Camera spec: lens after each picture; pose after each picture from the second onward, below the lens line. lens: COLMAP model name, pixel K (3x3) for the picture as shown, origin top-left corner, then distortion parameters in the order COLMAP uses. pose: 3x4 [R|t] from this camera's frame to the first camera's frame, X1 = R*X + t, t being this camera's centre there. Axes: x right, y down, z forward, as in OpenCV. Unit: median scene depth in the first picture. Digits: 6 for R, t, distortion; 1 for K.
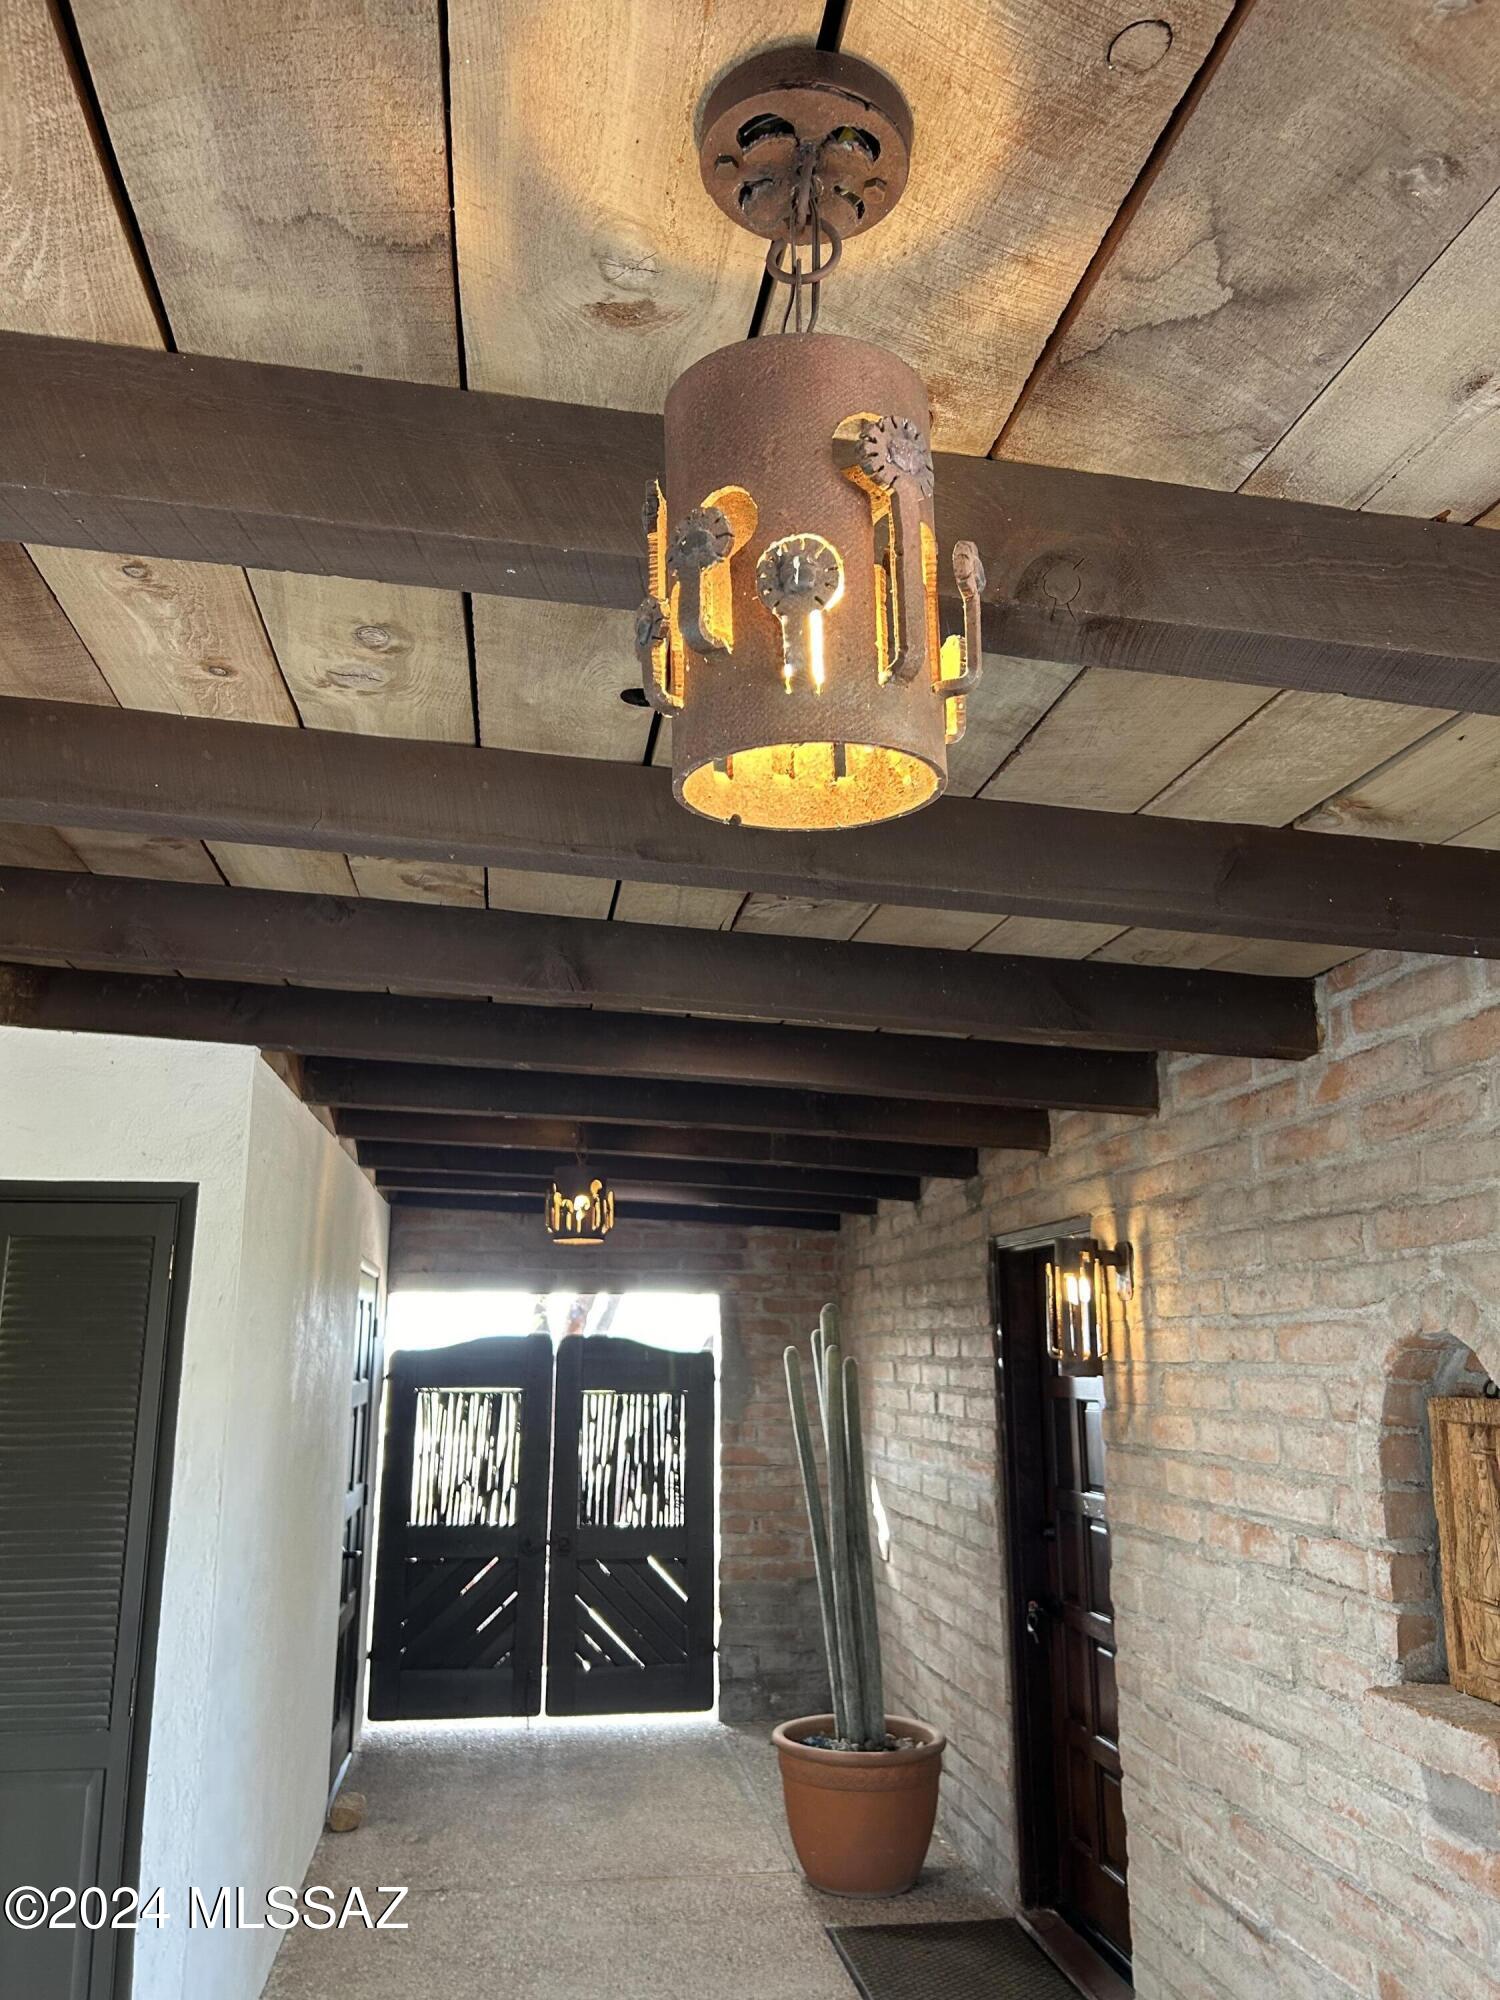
lens RADIAL K [[1514.8, 0, 737.1], [0, 1514.8, 996.1], [0, 0, 1]] dist [0.079244, -0.000653]
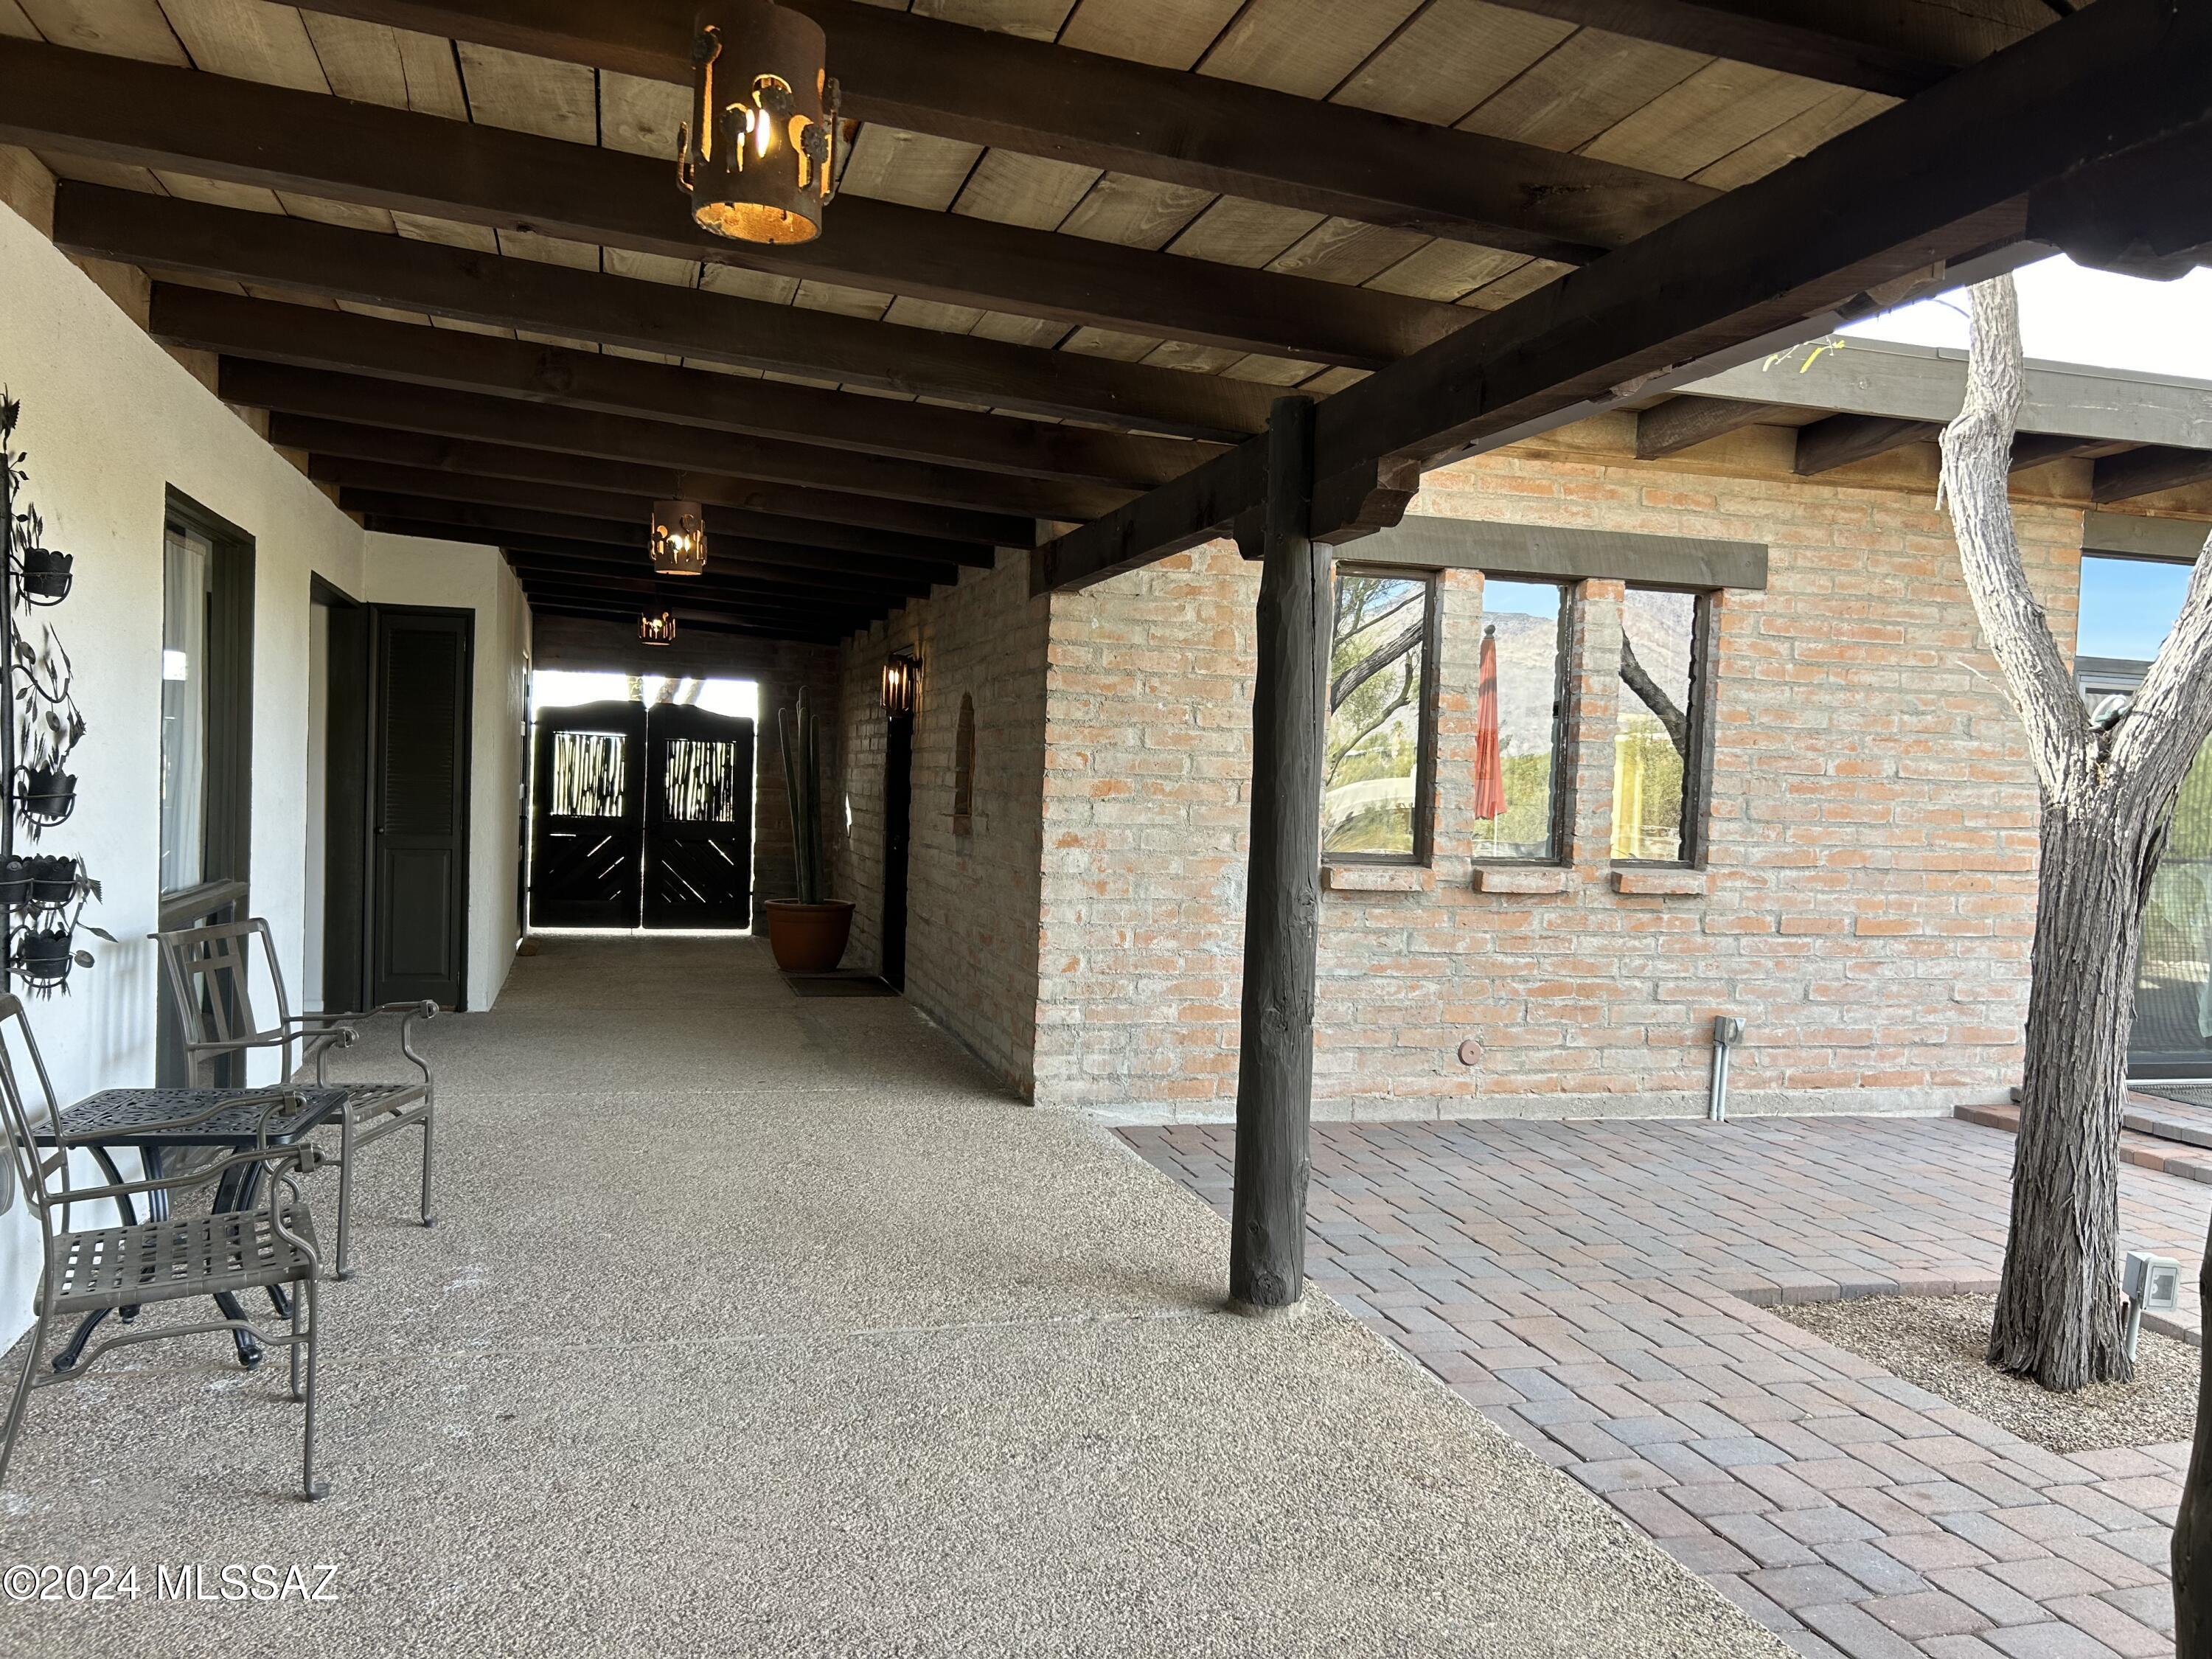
lens RADIAL K [[1675.4, 0, 1122.3], [0, 1675.4, 820.3], [0, 0, 1]] dist [0.079244, -0.000653]
pose [[0.987954, 0.032039, 0.151392, 0.103818], [-0.069479, 0.966017, 0.248966, -0.124369], [-0.138270, -0.256486, 0.956607, -0.751741]]
